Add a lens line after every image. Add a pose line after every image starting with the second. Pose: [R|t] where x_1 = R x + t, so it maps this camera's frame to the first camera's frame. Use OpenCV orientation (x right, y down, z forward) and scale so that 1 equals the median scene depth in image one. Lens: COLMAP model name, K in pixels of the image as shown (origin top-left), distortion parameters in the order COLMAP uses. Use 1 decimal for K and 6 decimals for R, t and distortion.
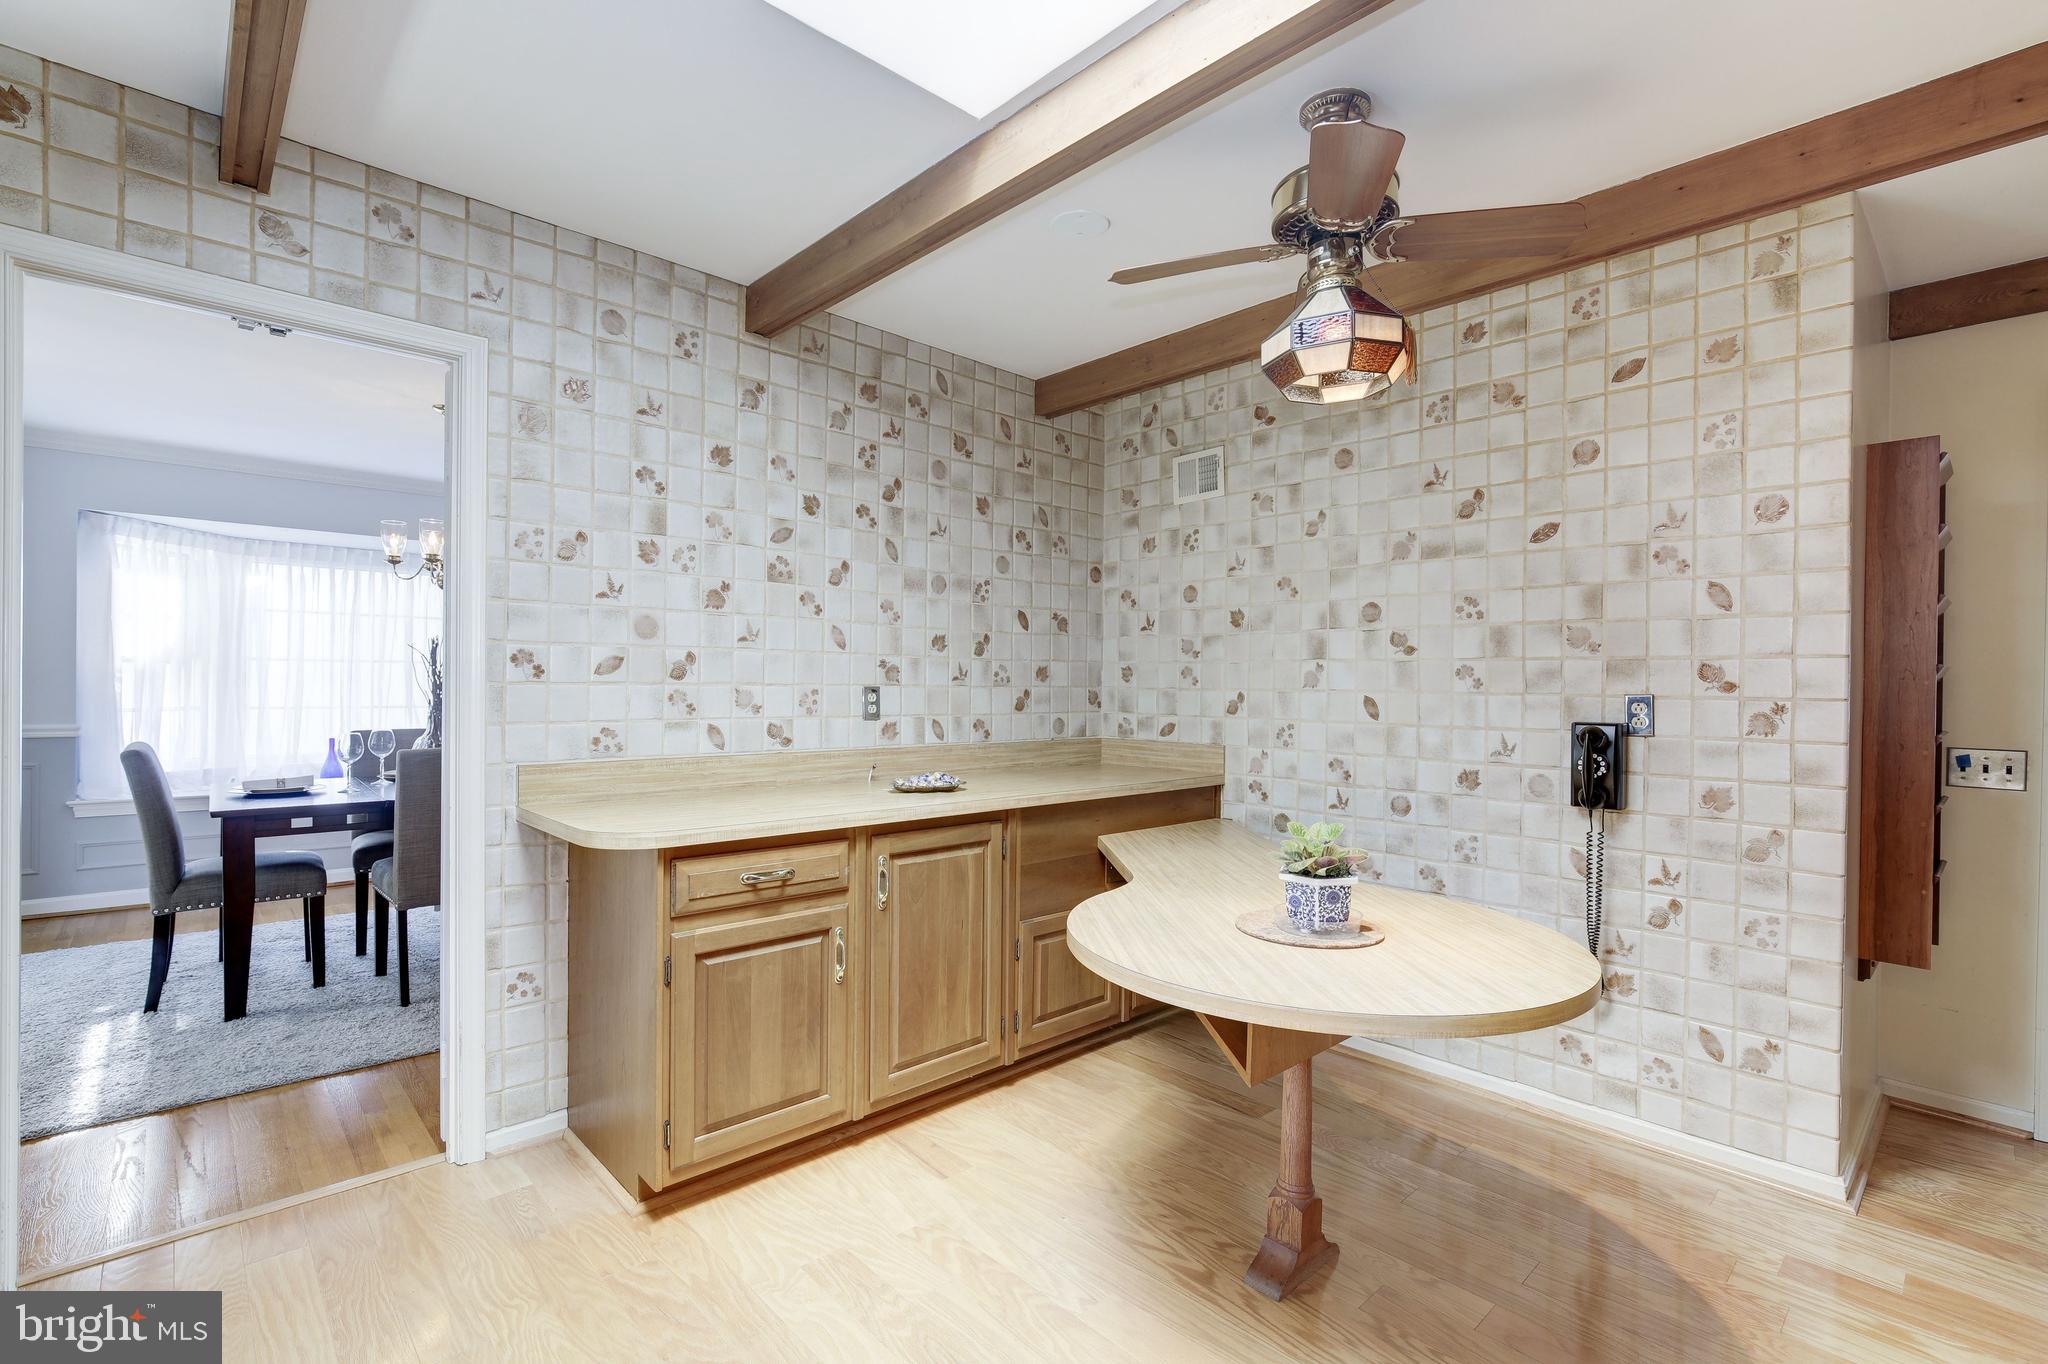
lens RADIAL K [[940.7, 0, 1024.0], [0, 940.7, 682.0], [0, 0, 1]] dist [-0.001508, -0.000249]
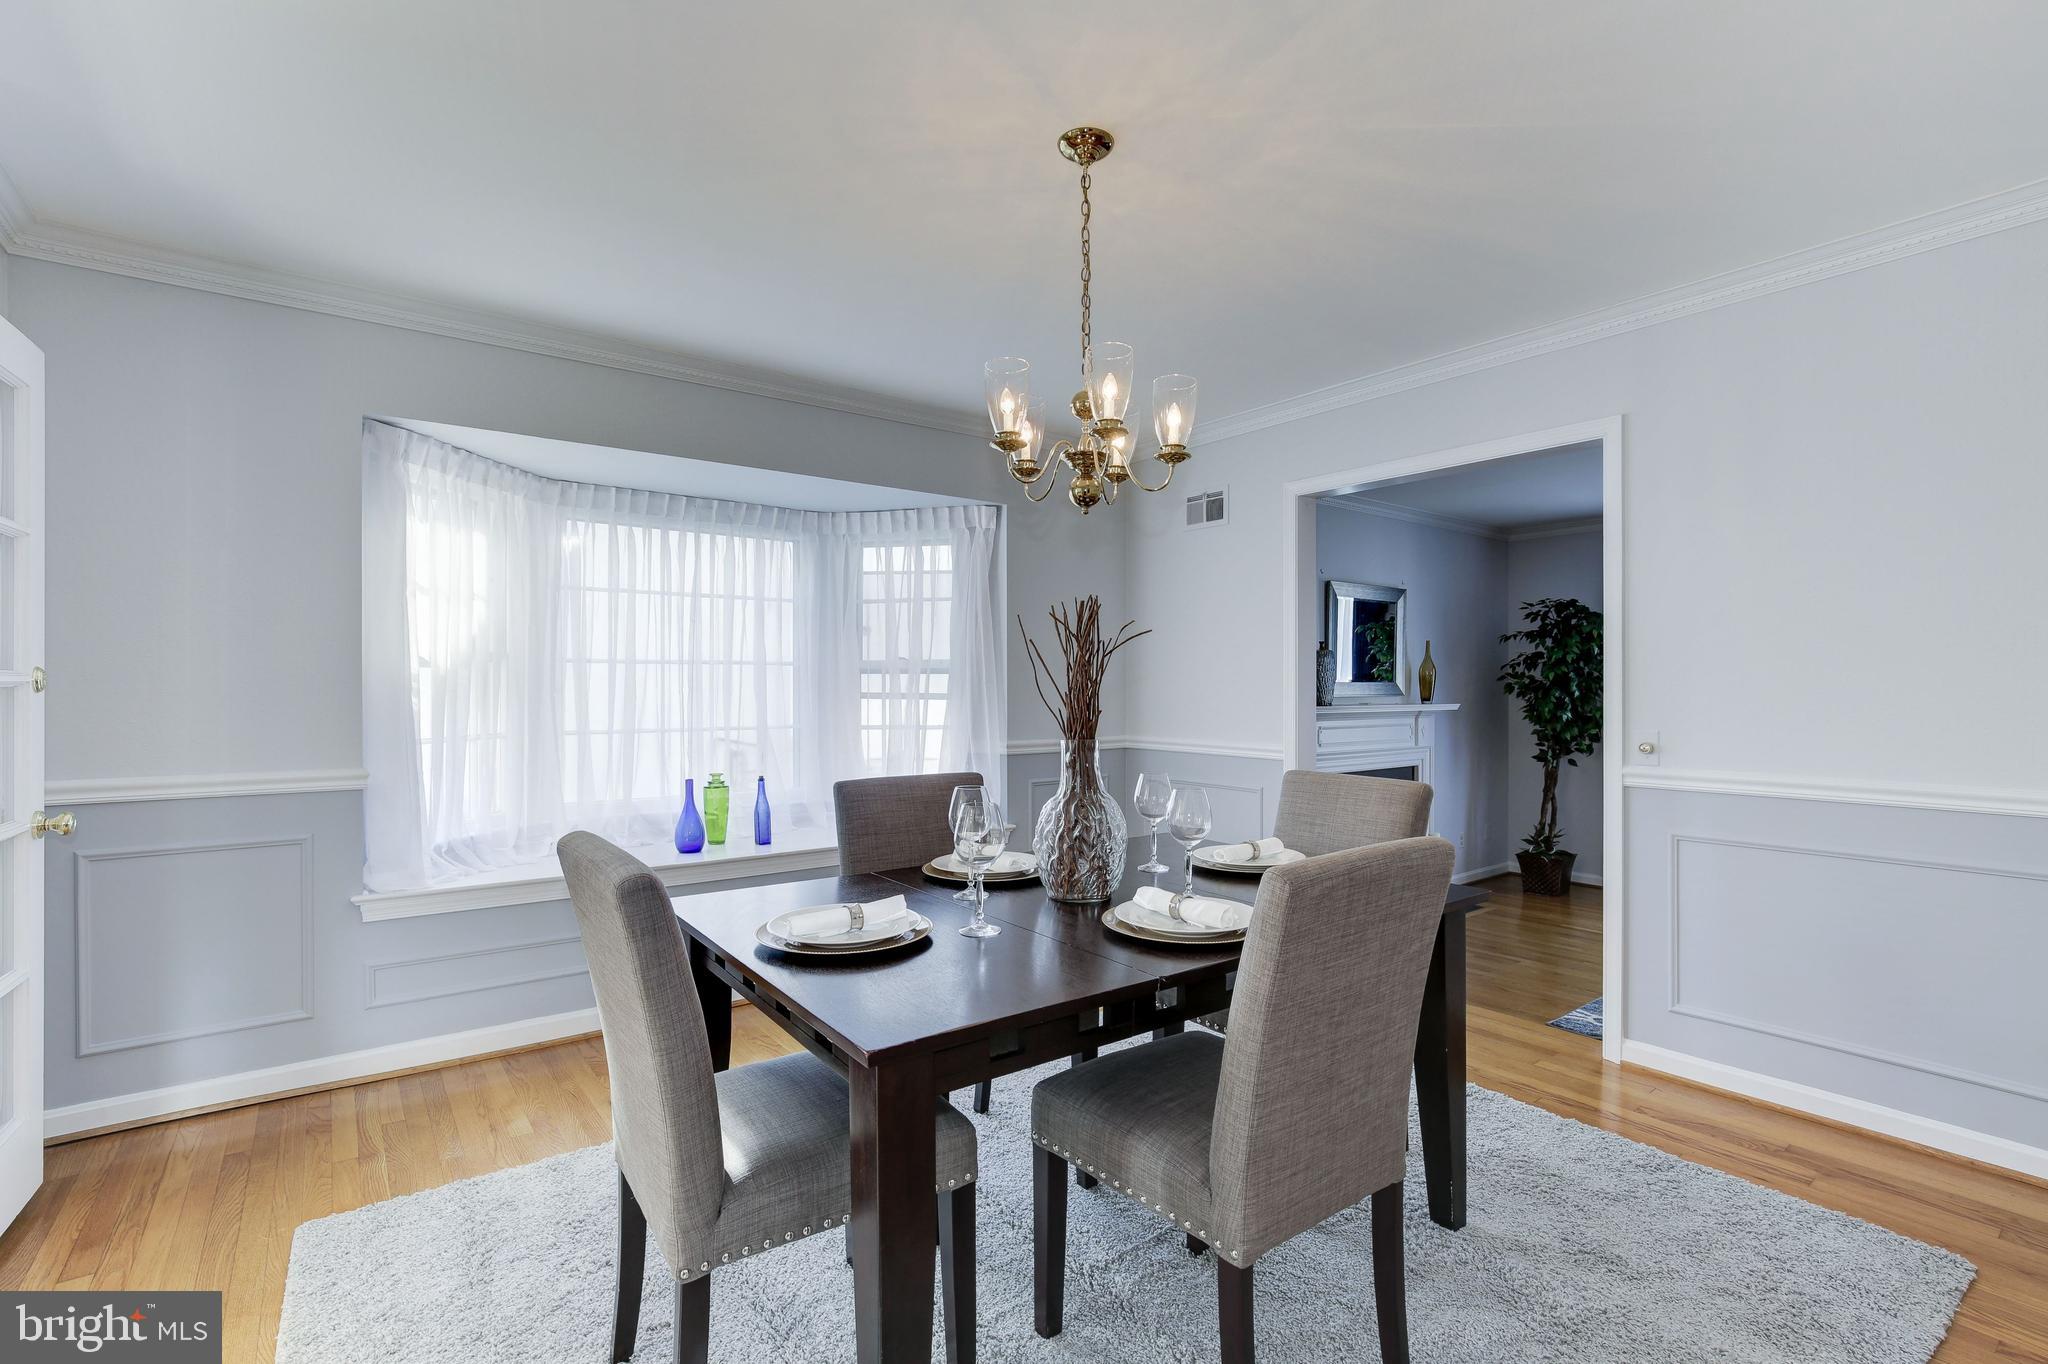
lens RADIAL K [[940.7, 0, 1024.0], [0, 940.7, 682.0], [0, 0, 1]] dist [-0.001508, -0.000249]
pose [[0.995125, -0.009918, -0.098124, -0.432831], [0.009330, 0.999936, -0.006453, -0.001557], [0.098182, 0.005506, 0.995153, 0.361308]]
